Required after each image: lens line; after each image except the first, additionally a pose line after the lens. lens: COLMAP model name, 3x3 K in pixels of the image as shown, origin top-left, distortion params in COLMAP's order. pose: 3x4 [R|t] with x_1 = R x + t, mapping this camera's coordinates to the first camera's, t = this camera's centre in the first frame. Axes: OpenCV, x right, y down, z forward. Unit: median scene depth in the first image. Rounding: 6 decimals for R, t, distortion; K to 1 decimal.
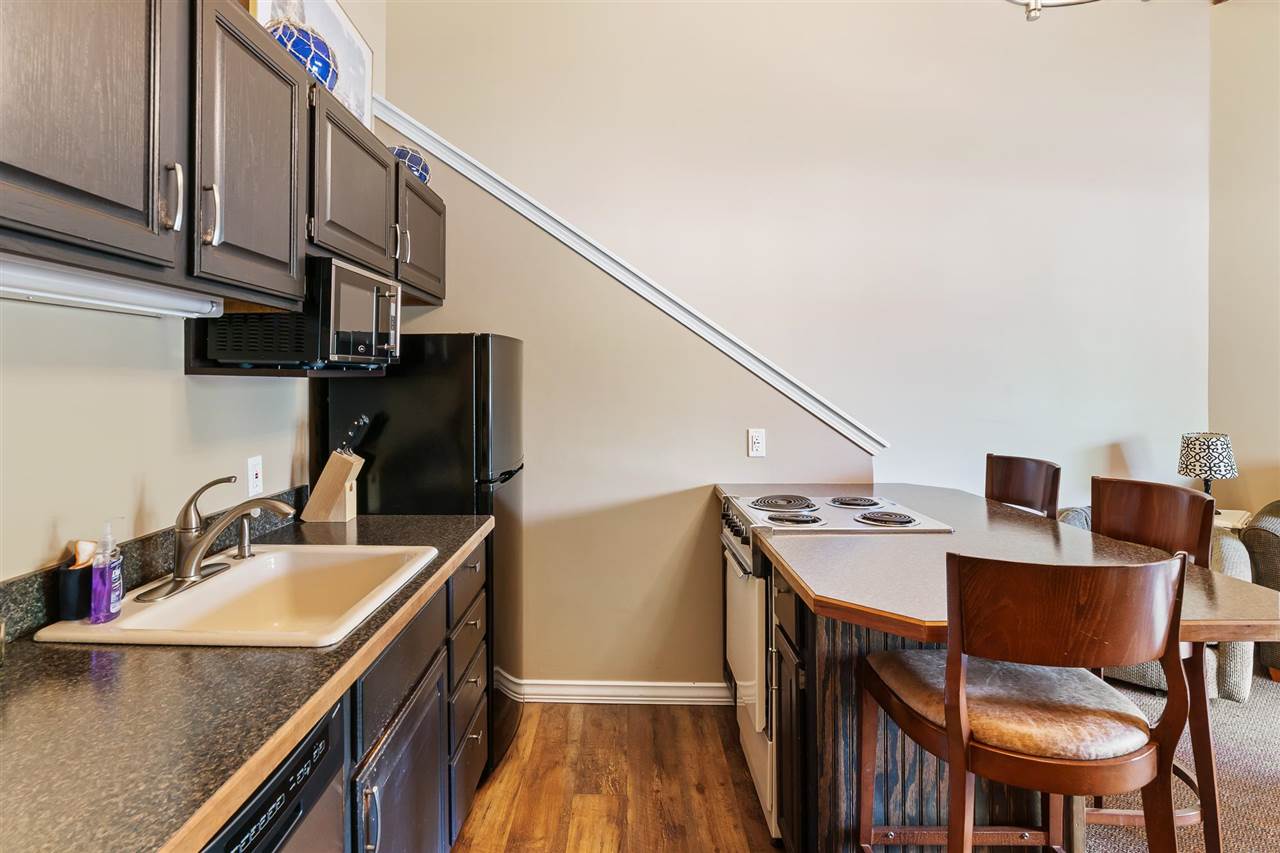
lens RADIAL K [[645.4, 0, 567.7], [0, 645.4, 370.1], [0, 0, 1]] dist [-0.018853, -0.000865]
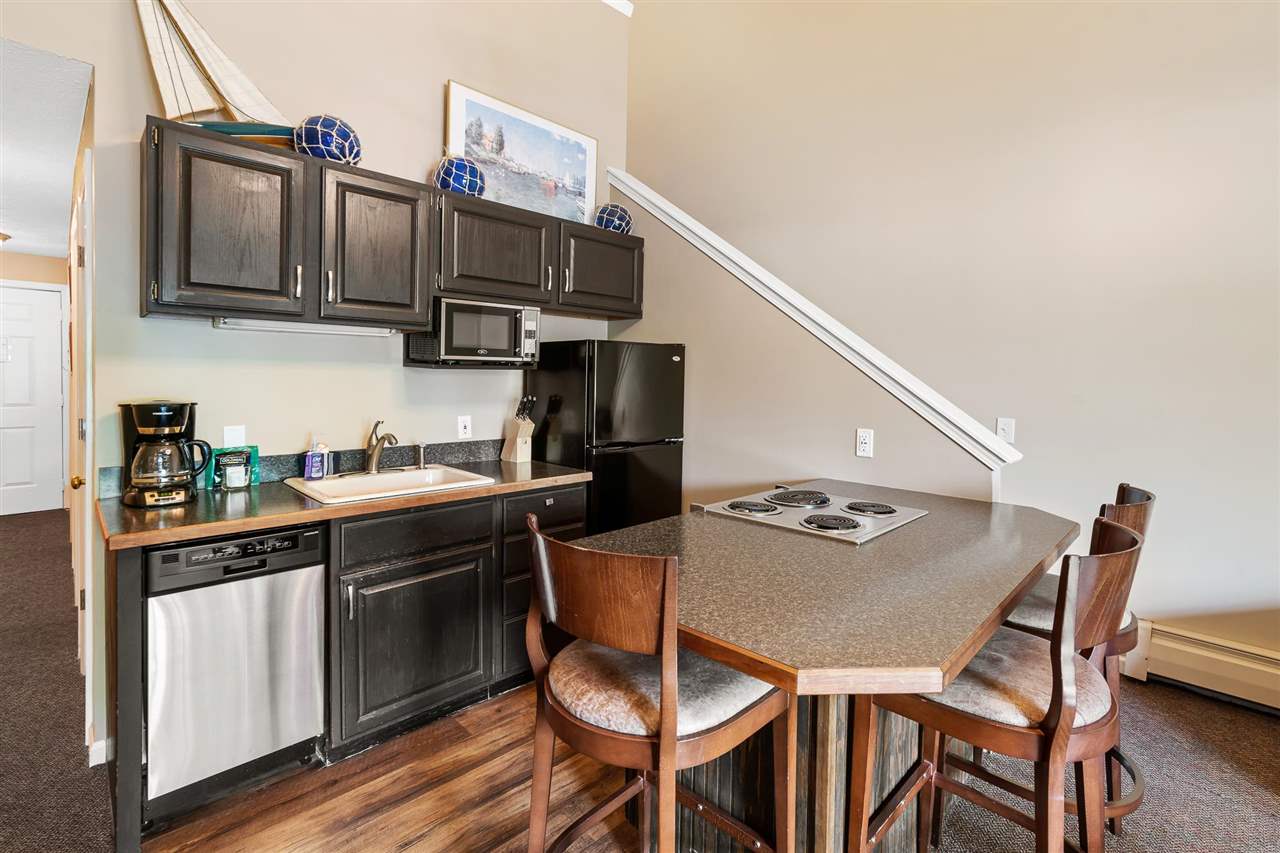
lens RADIAL K [[561.0, 0, 662.6], [0, 561.0, 386.0], [0, 0, 1]] dist [-0.021058, 0.003437]
pose [[0.773264, 0.031319, -0.633310, 0.841635], [-0.013642, 0.999370, 0.032765, 0.000428], [0.633937, -0.016696, 0.773204, 0.190088]]
